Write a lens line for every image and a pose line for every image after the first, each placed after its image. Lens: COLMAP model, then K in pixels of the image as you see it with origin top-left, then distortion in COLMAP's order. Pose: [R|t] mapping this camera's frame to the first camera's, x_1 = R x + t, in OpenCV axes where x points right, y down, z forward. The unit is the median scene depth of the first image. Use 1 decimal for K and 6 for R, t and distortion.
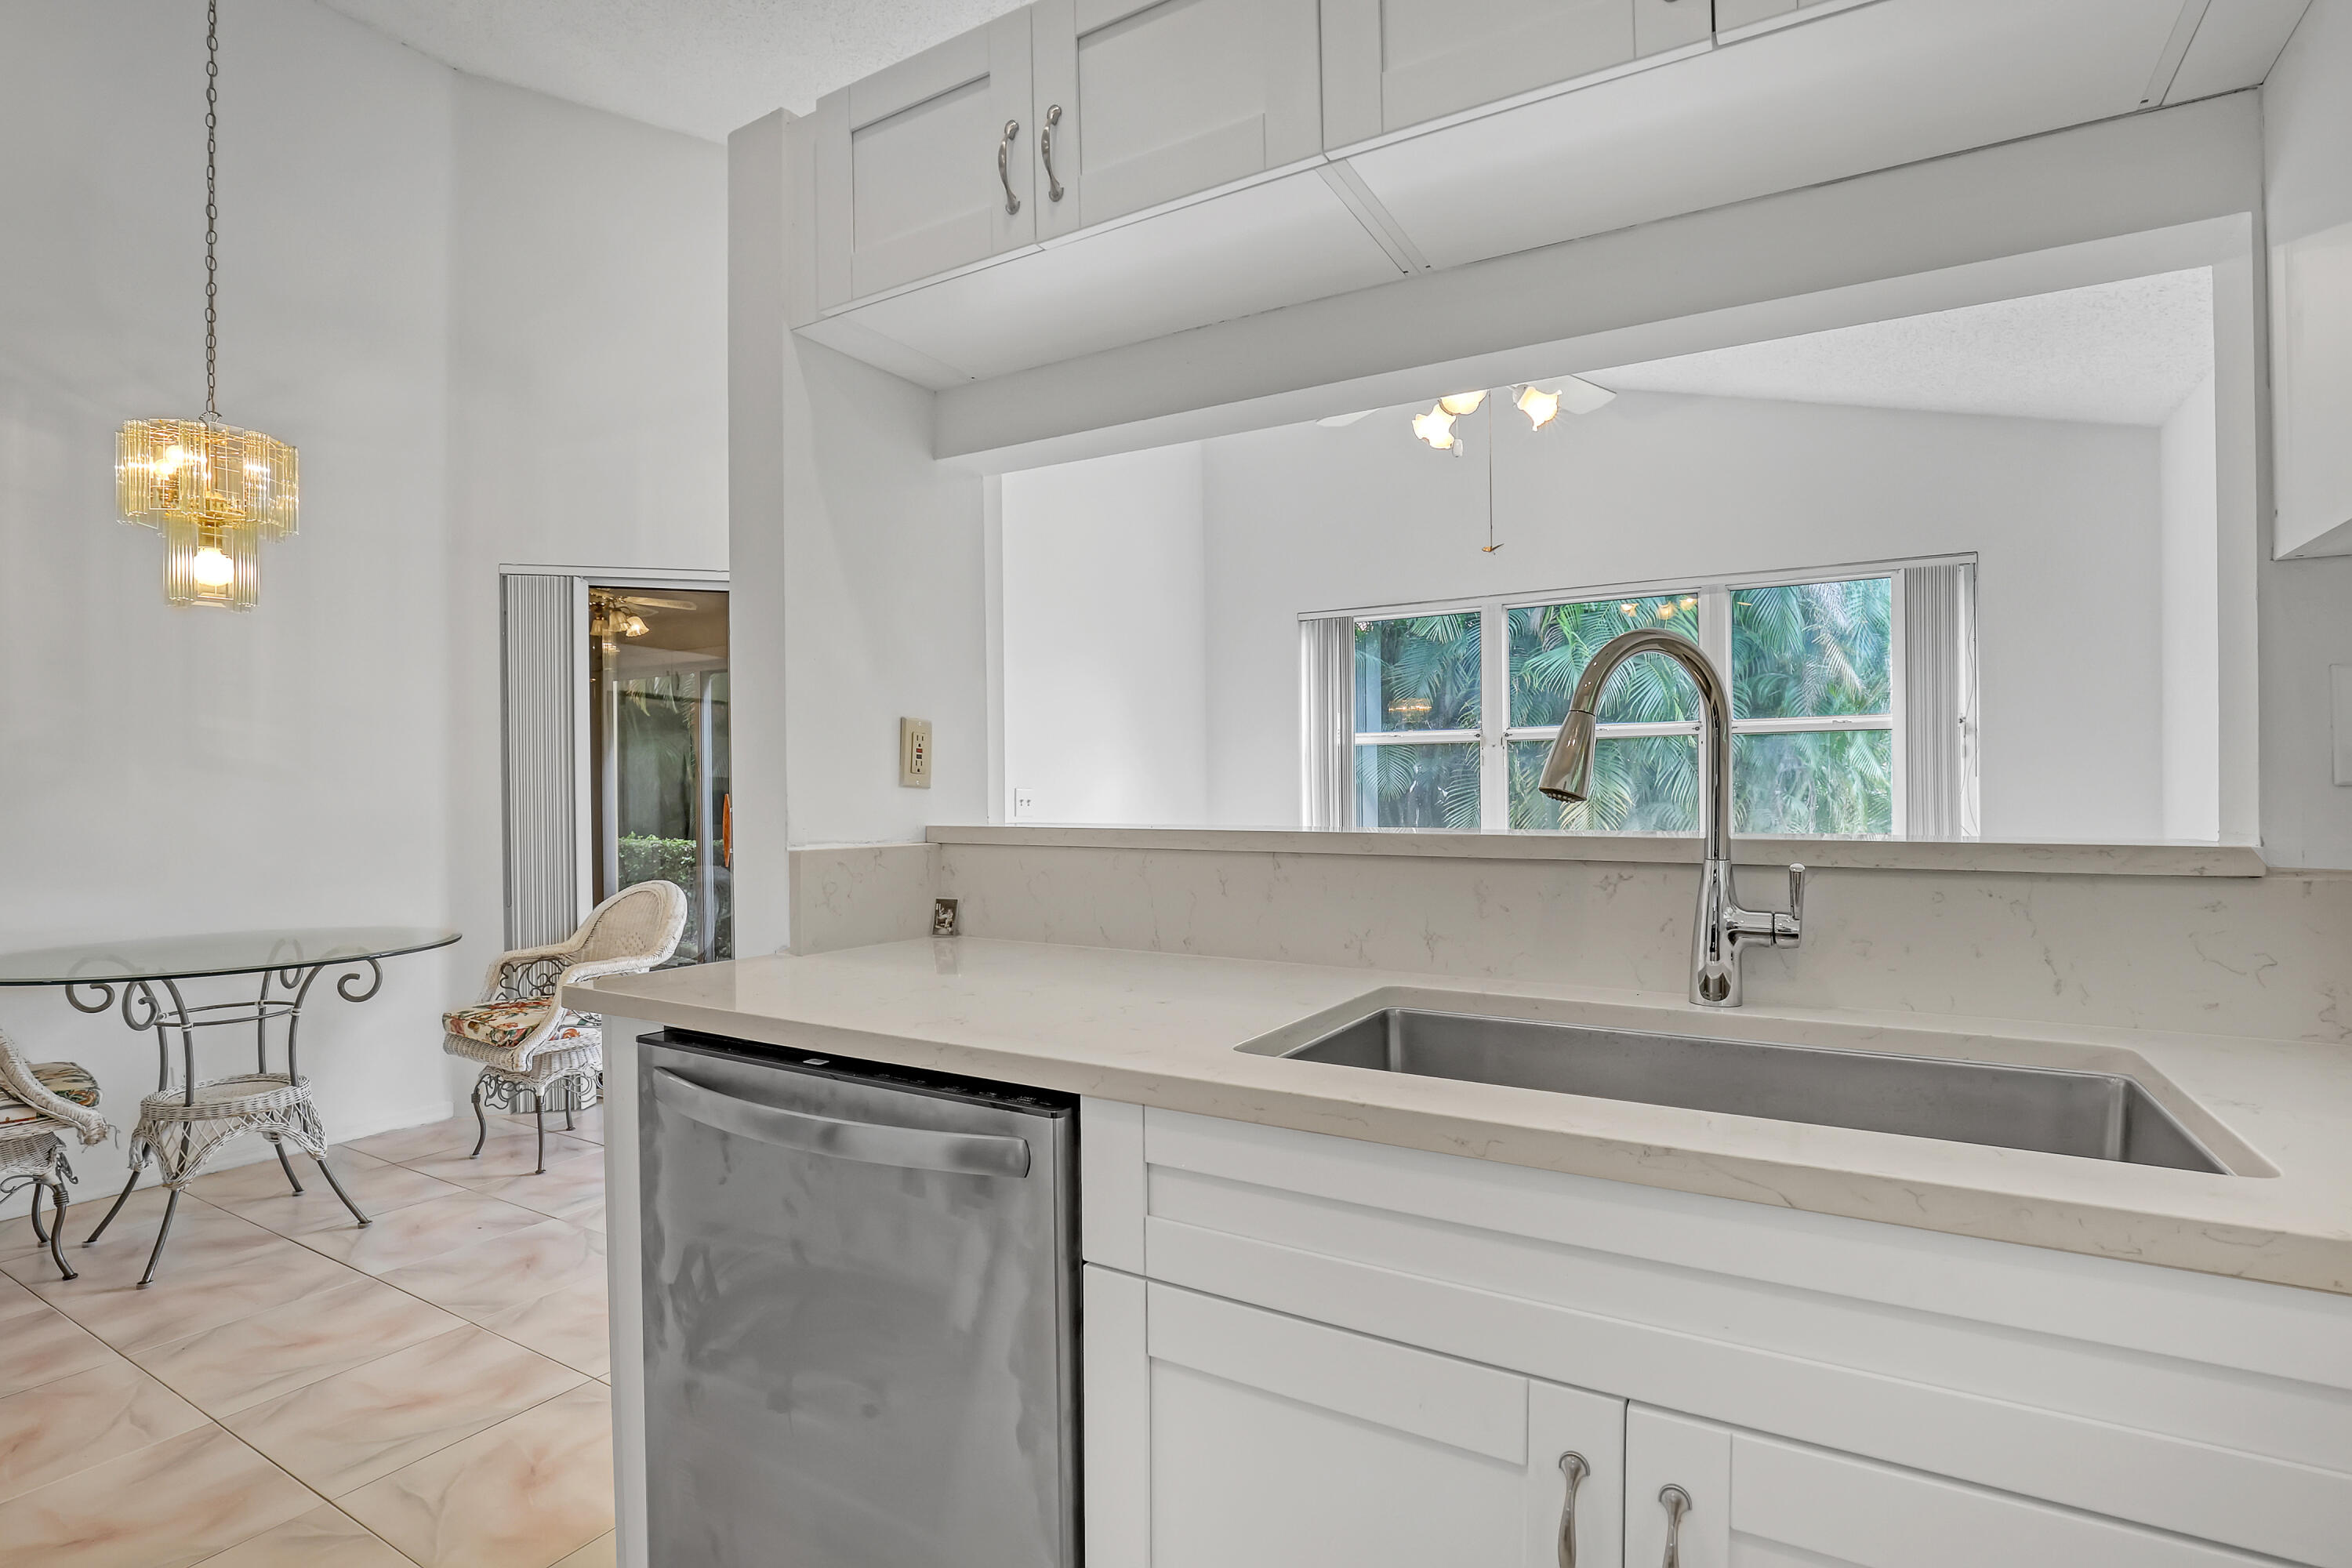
lens RADIAL K [[1113.7, 0, 1175.2], [0, 1113.7, 805.1], [0, 0, 1]] dist [-0.029382, 0.003157]
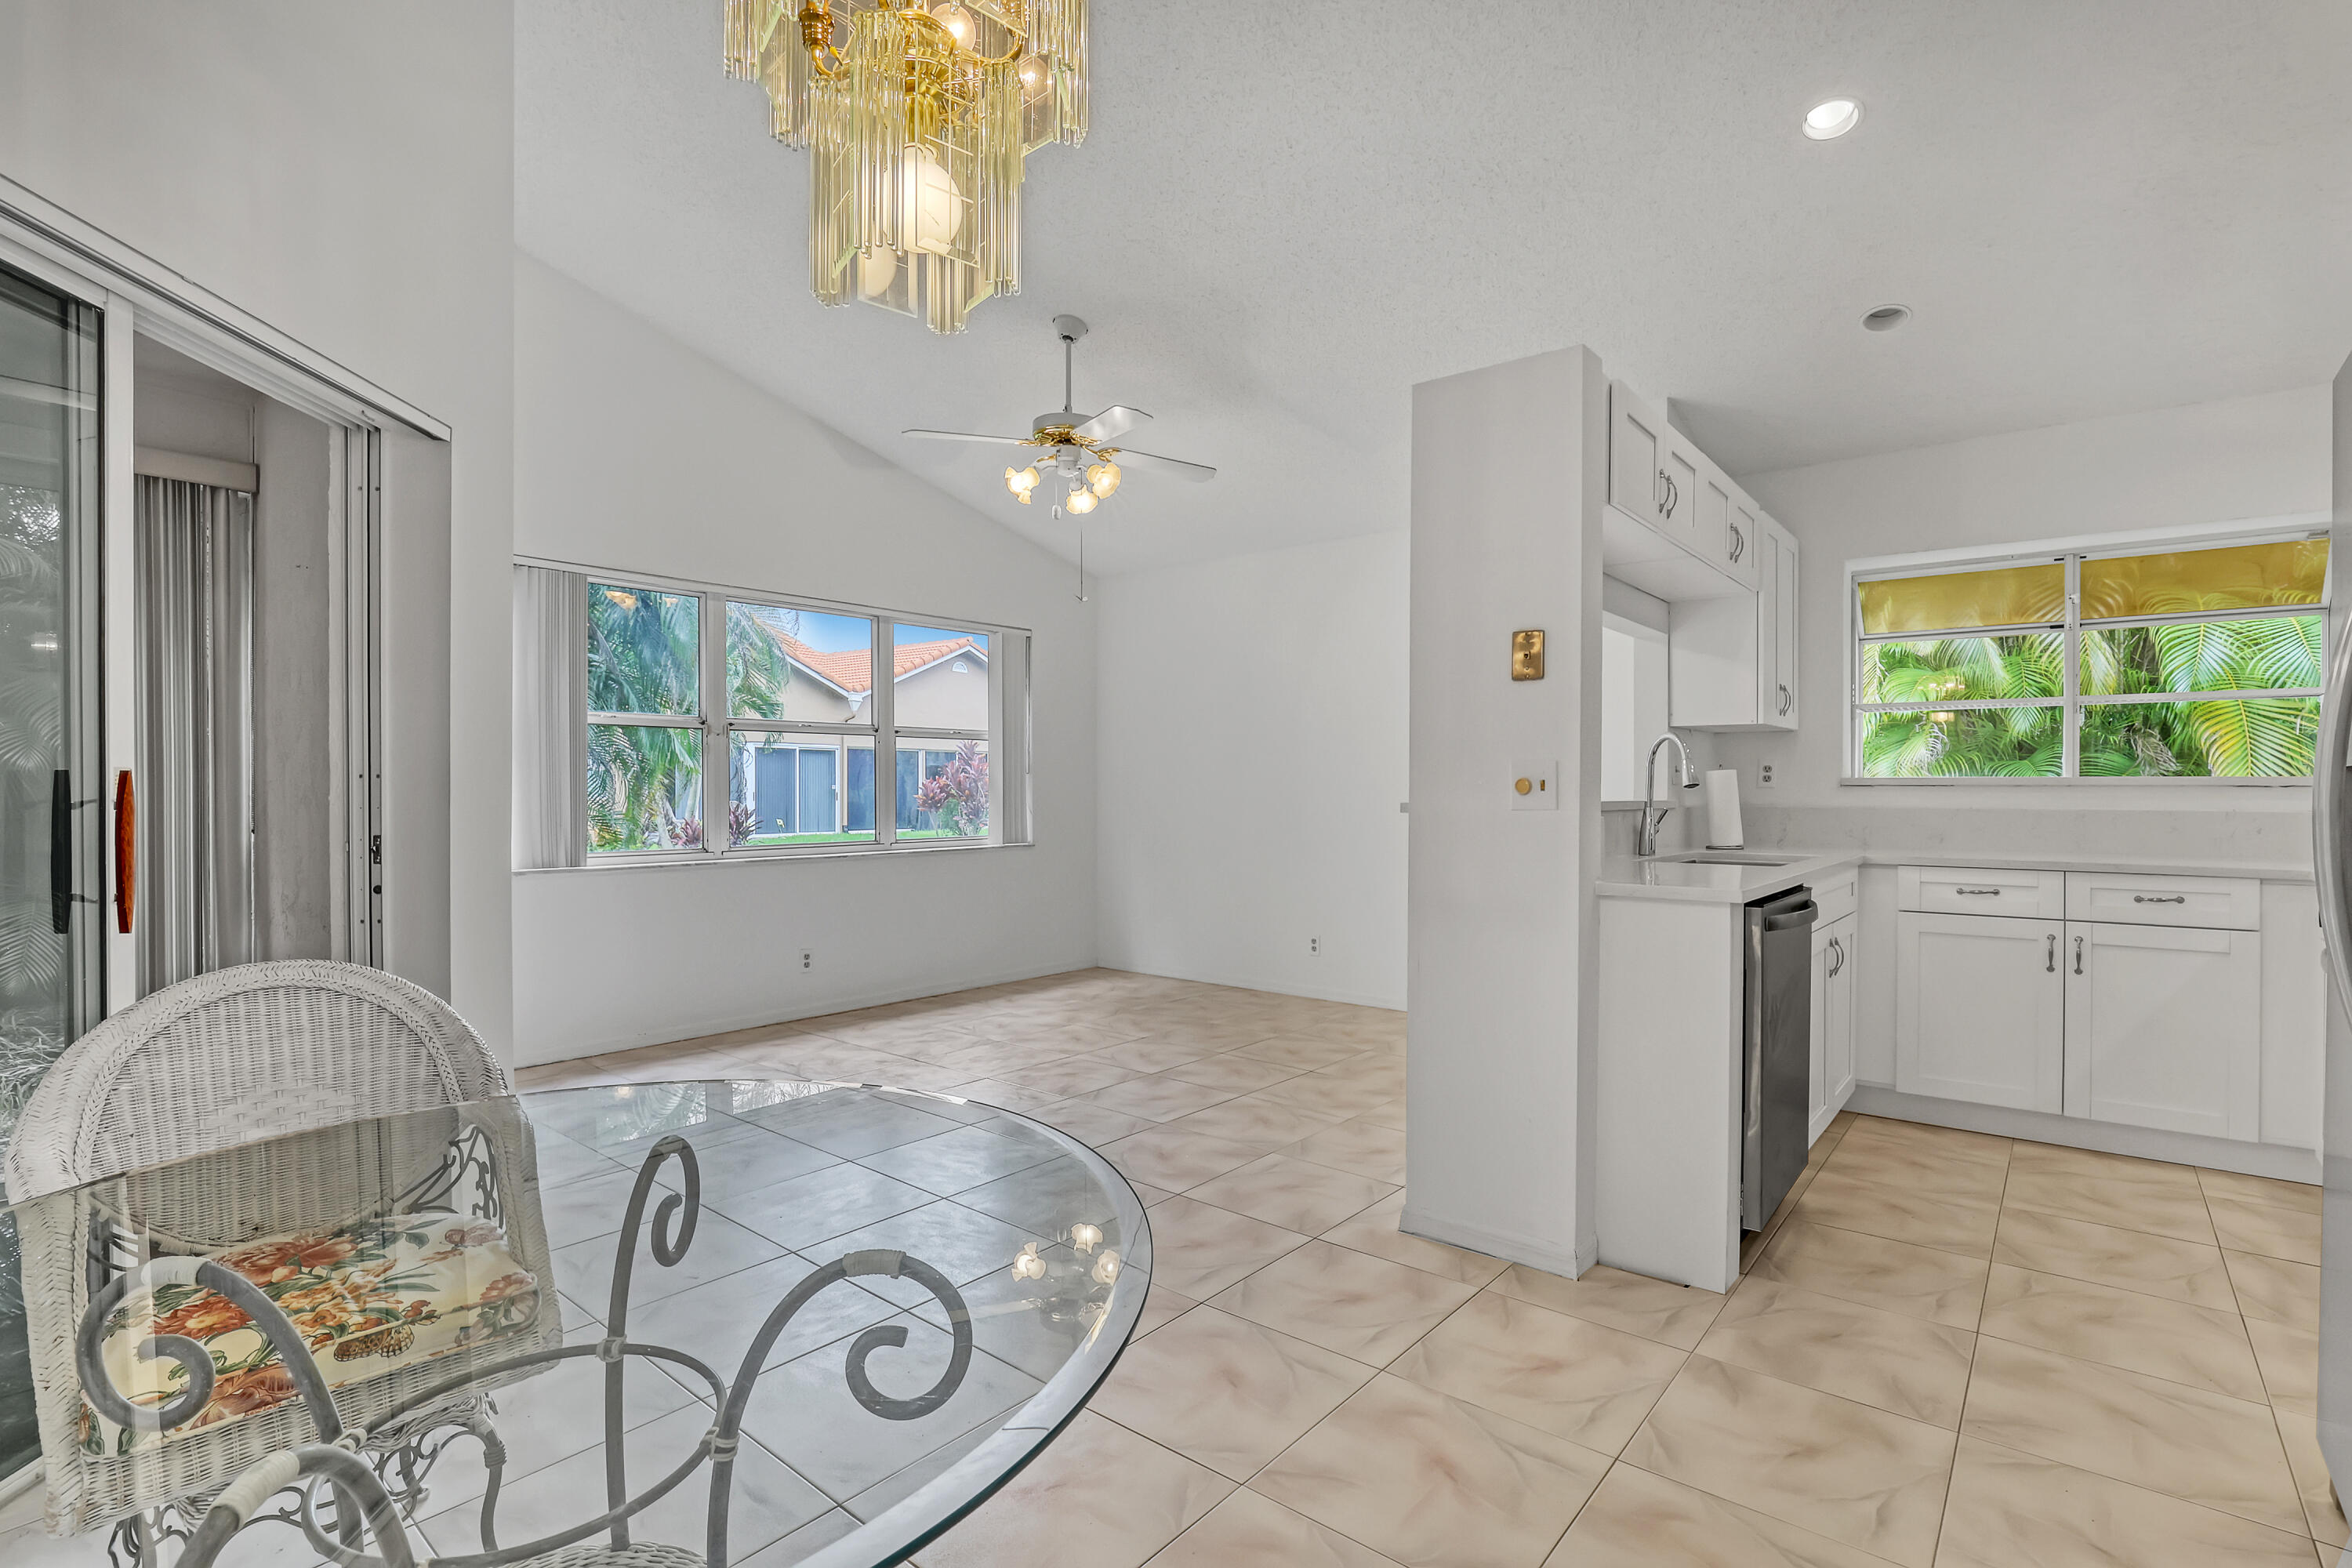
lens RADIAL K [[1113.7, 0, 1194.0], [0, 1113.7, 794.8], [0, 0, 1]] dist [-0.029382, 0.003157]
pose [[0.151976, -0.002437, 0.988381, -2.790540], [0.004870, 0.999987, 0.001717, 0.005135], [-0.988372, 0.004553, 0.151986, 1.859925]]
